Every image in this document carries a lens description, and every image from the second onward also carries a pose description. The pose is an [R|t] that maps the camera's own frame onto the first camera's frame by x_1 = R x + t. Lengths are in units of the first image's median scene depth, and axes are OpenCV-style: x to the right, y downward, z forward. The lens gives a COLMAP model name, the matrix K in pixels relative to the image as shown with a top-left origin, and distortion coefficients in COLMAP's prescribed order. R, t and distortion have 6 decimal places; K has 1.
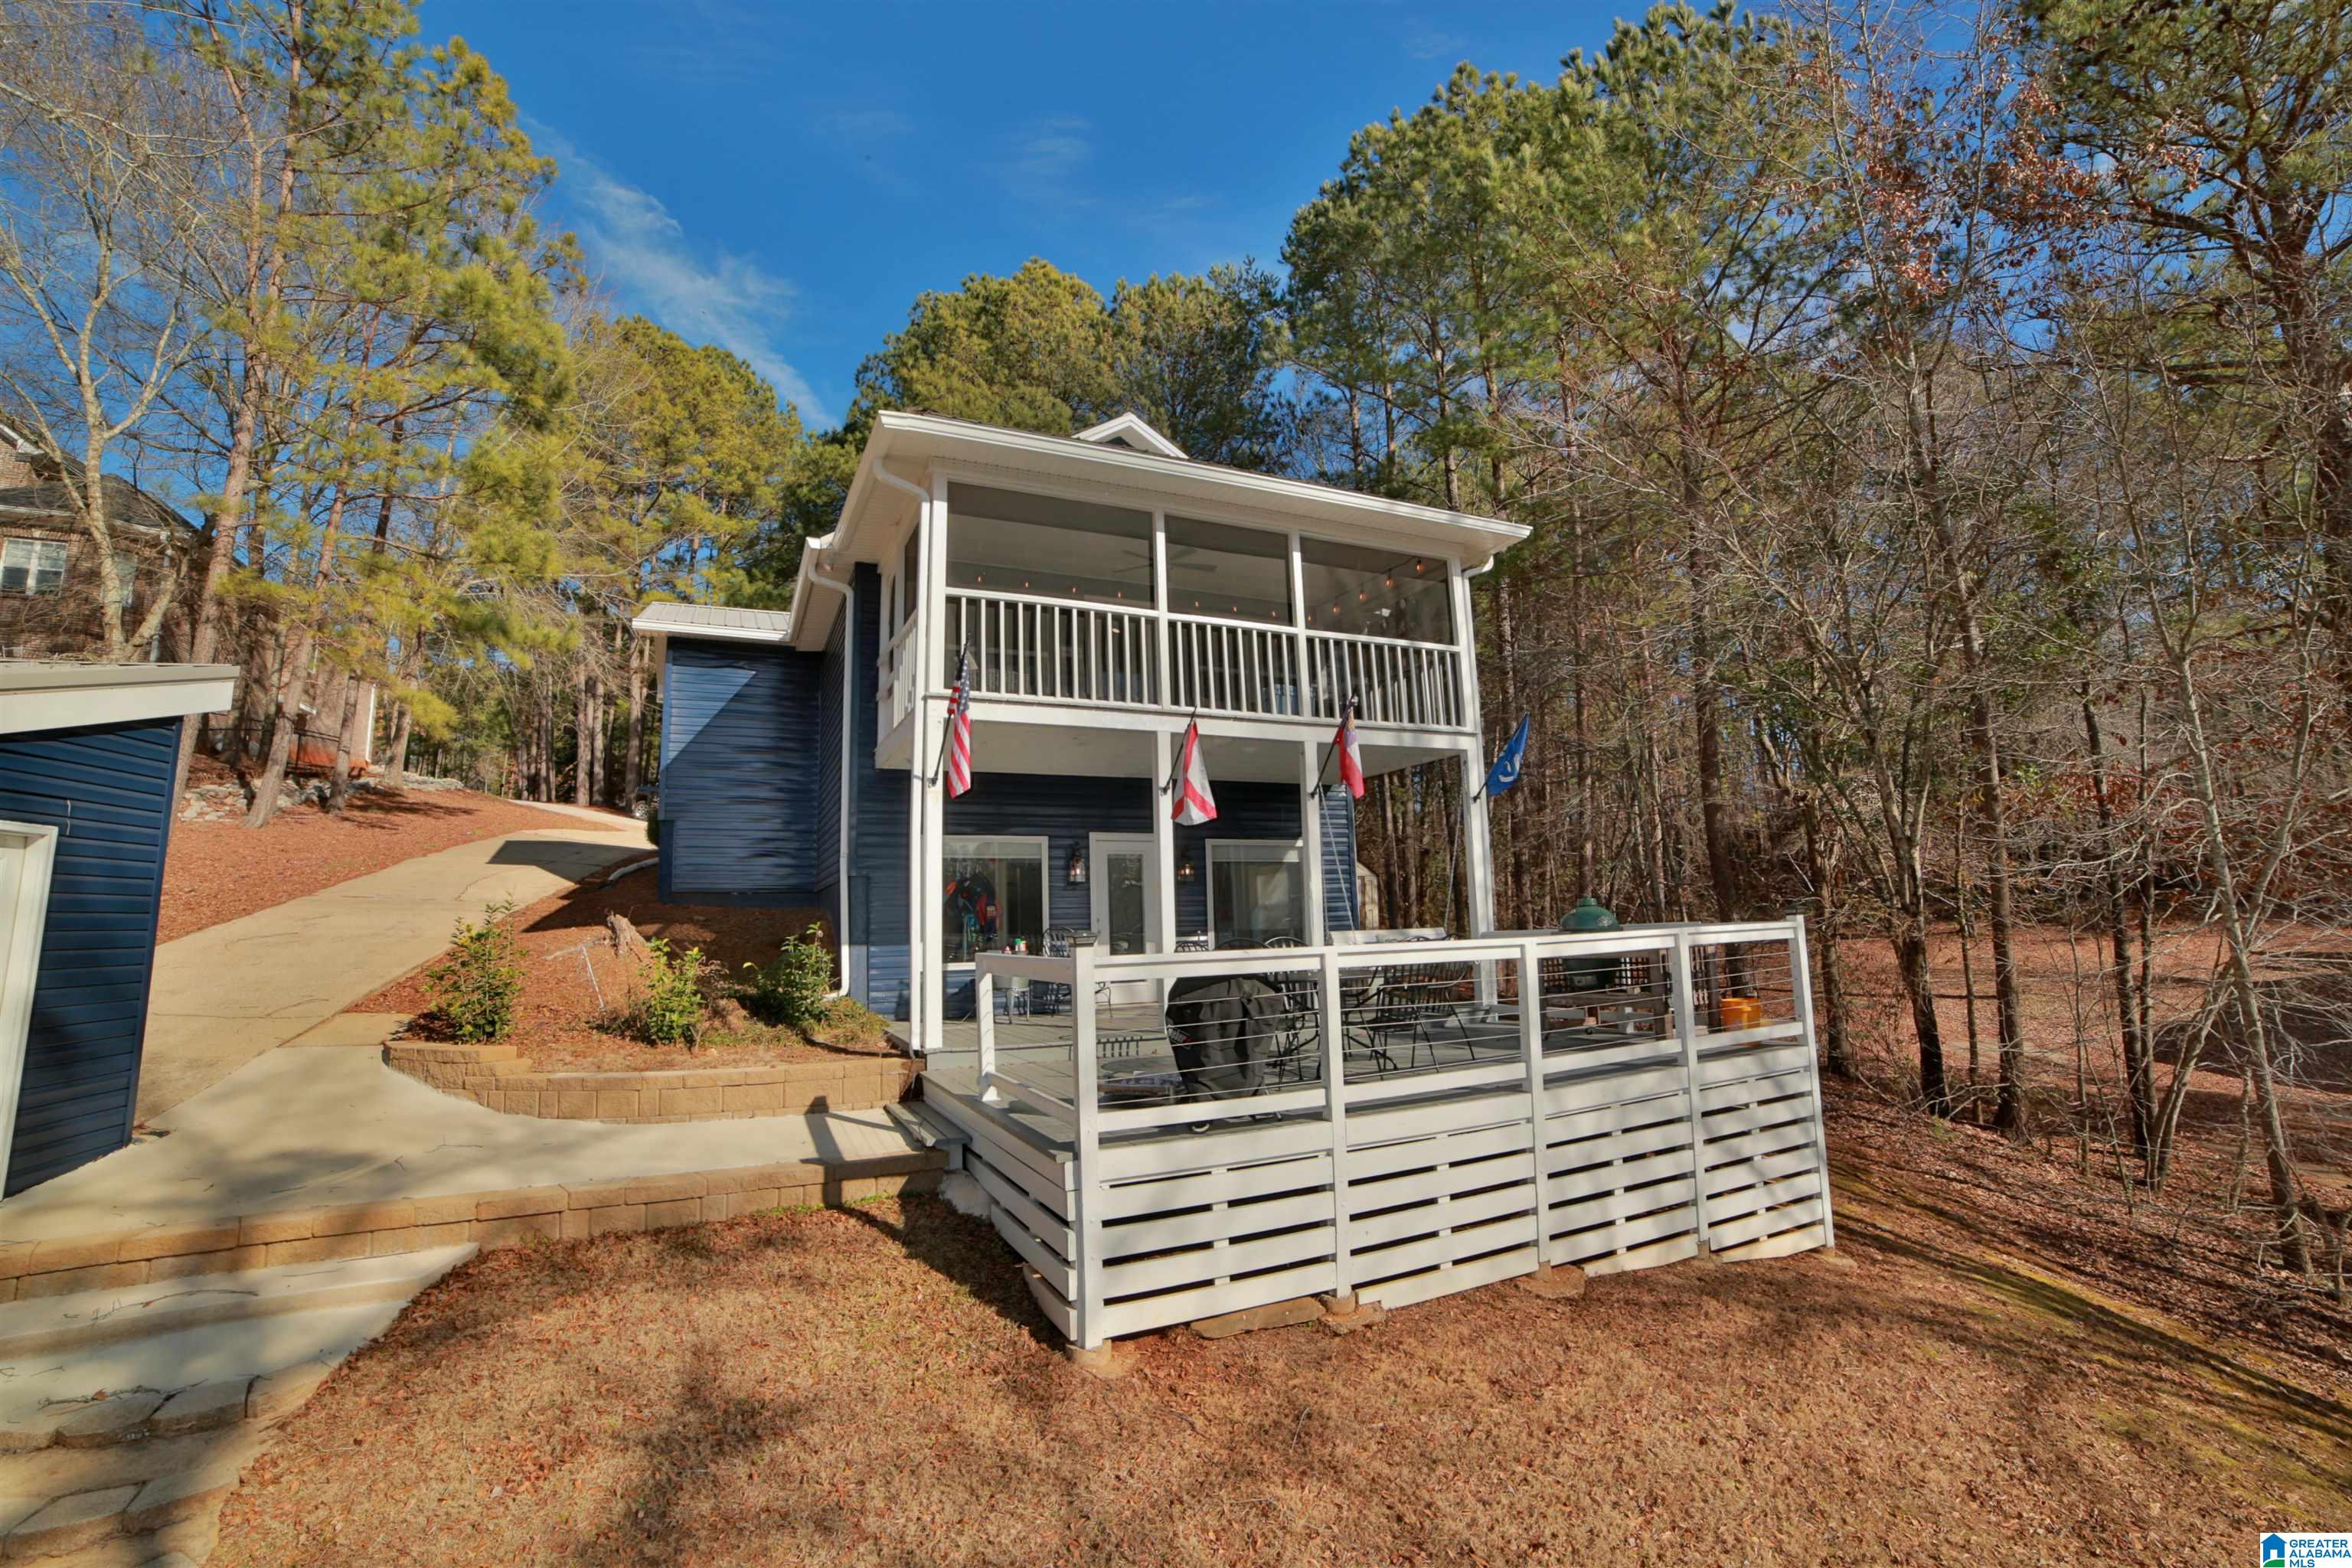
lens RADIAL K [[1003.0, 0, 1177.6], [0, 1003.0, 771.1], [0, 0, 1]] dist [-0.105523, 0.035090]
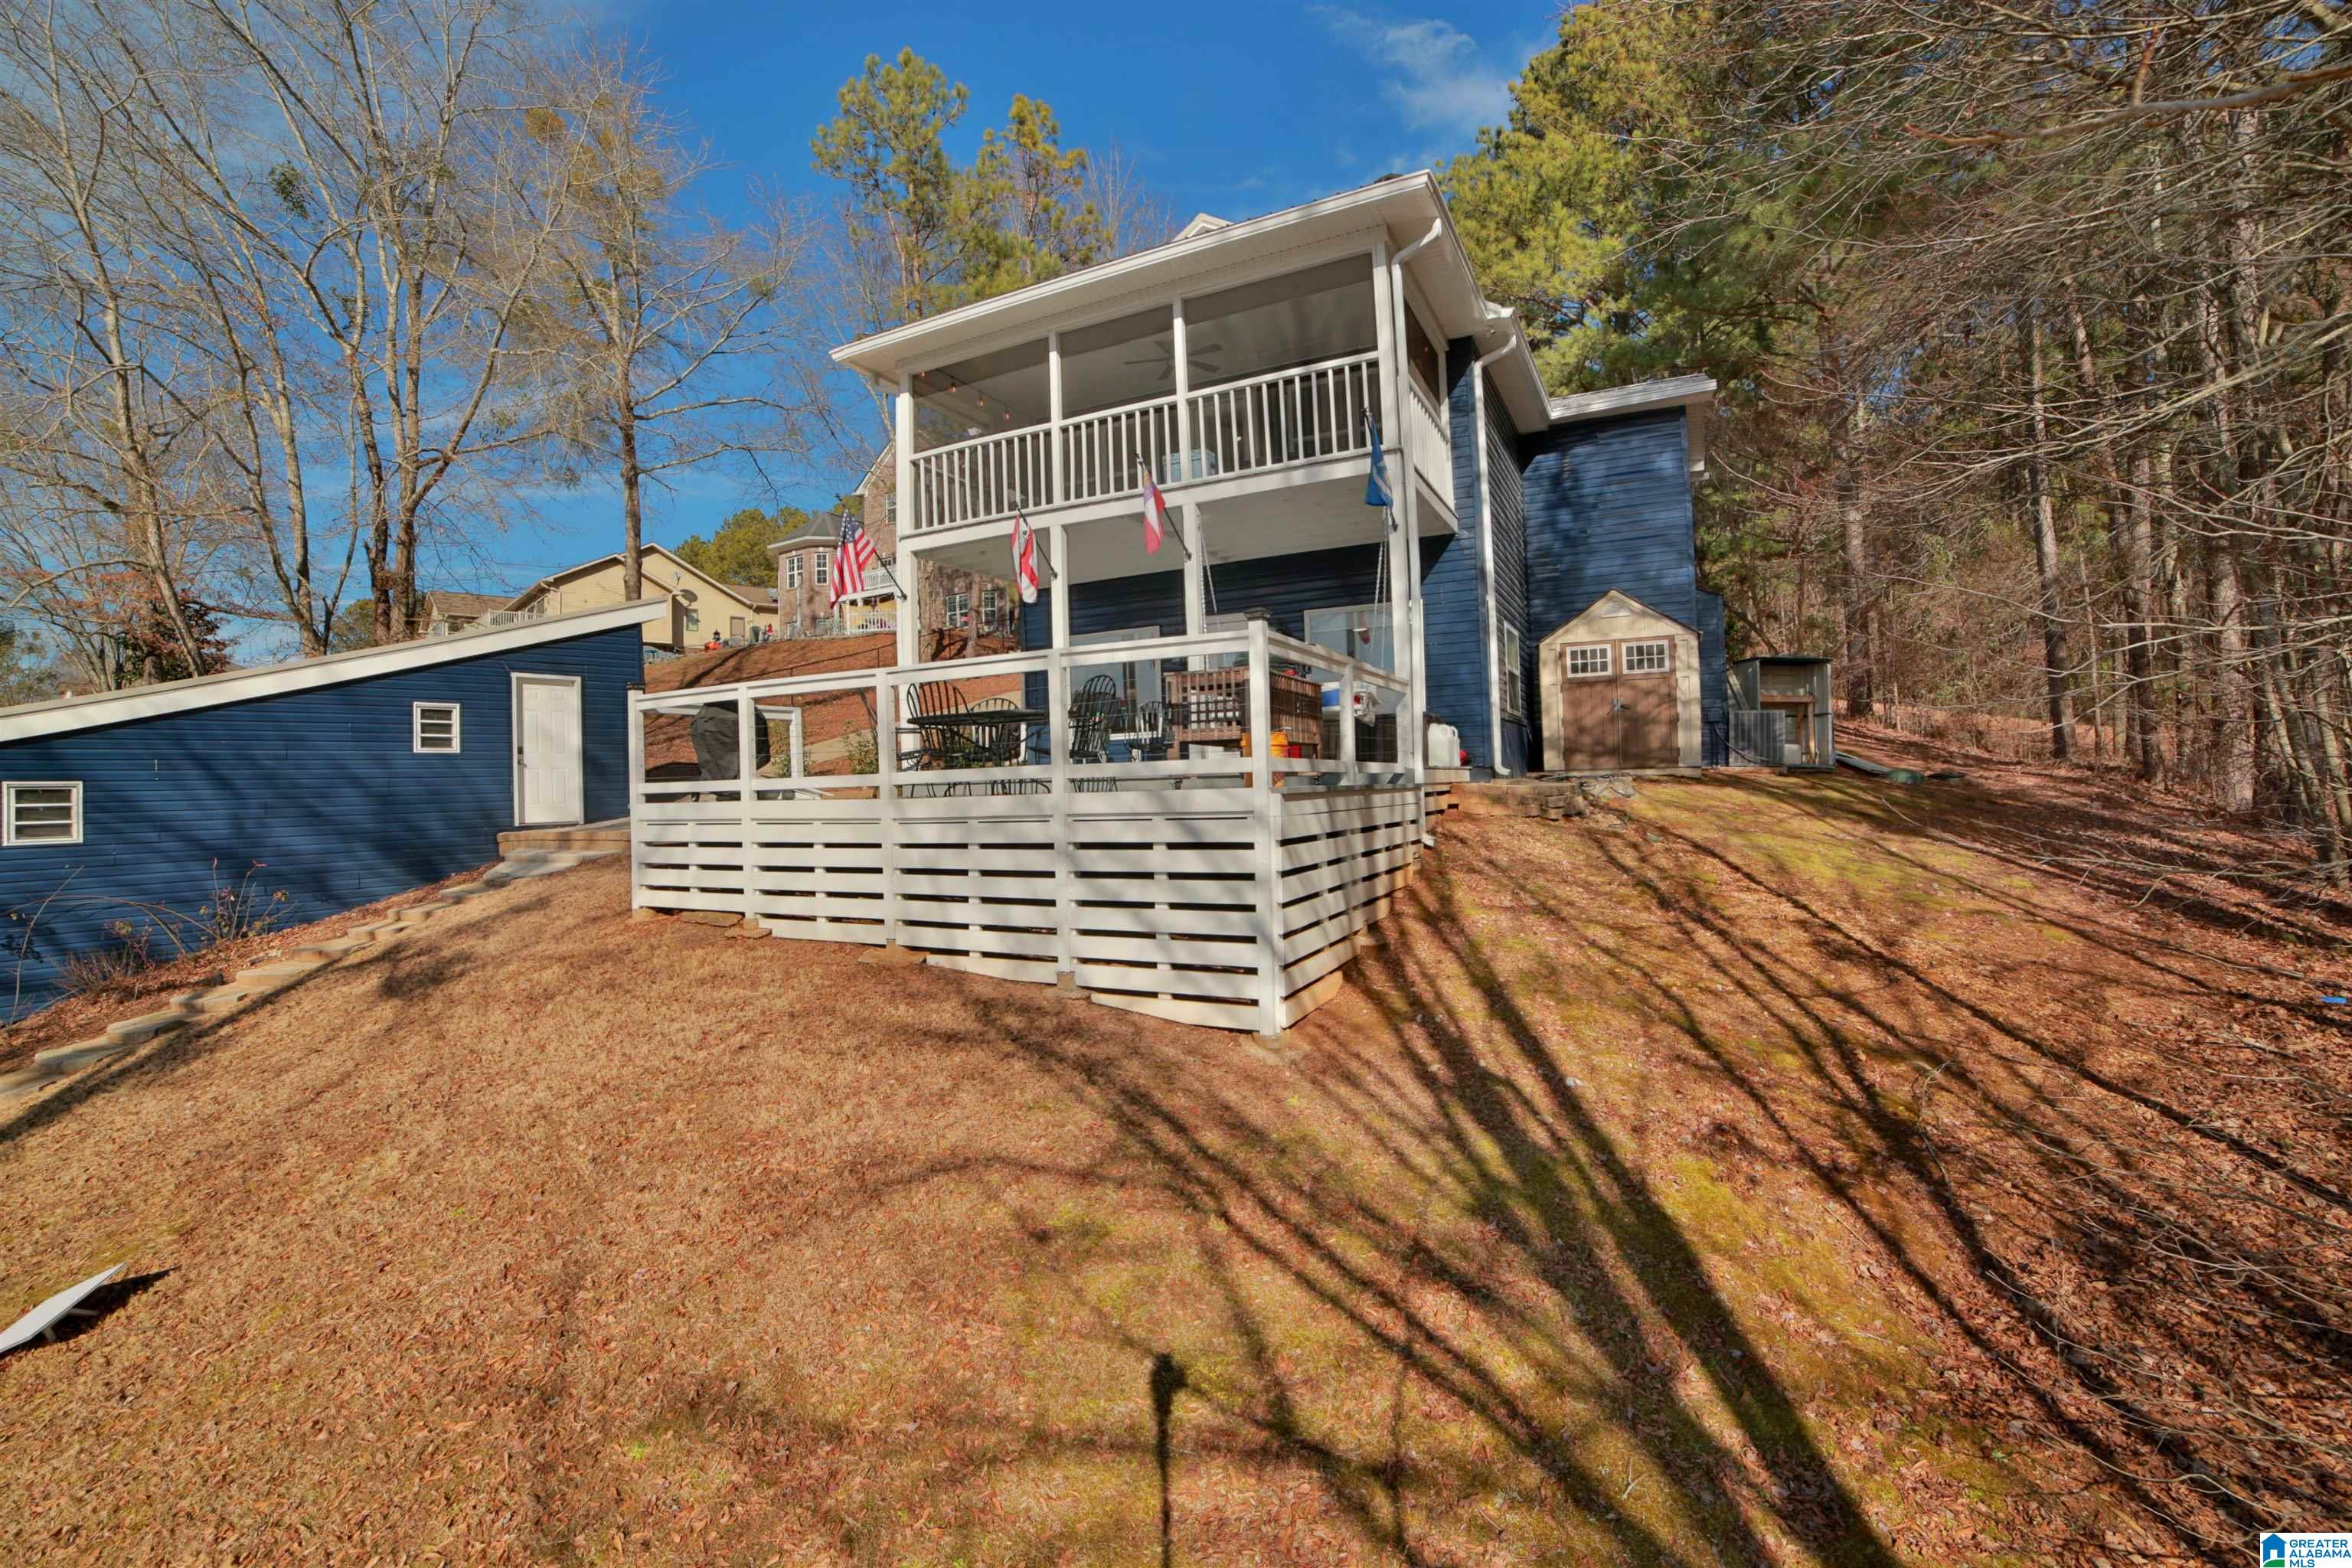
lens RADIAL K [[1012.2, 0, 1155.7], [0, 1012.2, 765.6], [0, 0, 1]] dist [-0.089501, 0.037406]
pose [[0.608101, -0.004415, -0.793848, 1.382417], [0.127784, 0.987489, 0.092393, 0.198075], [0.783508, -0.157625, 0.601057, 0.482779]]
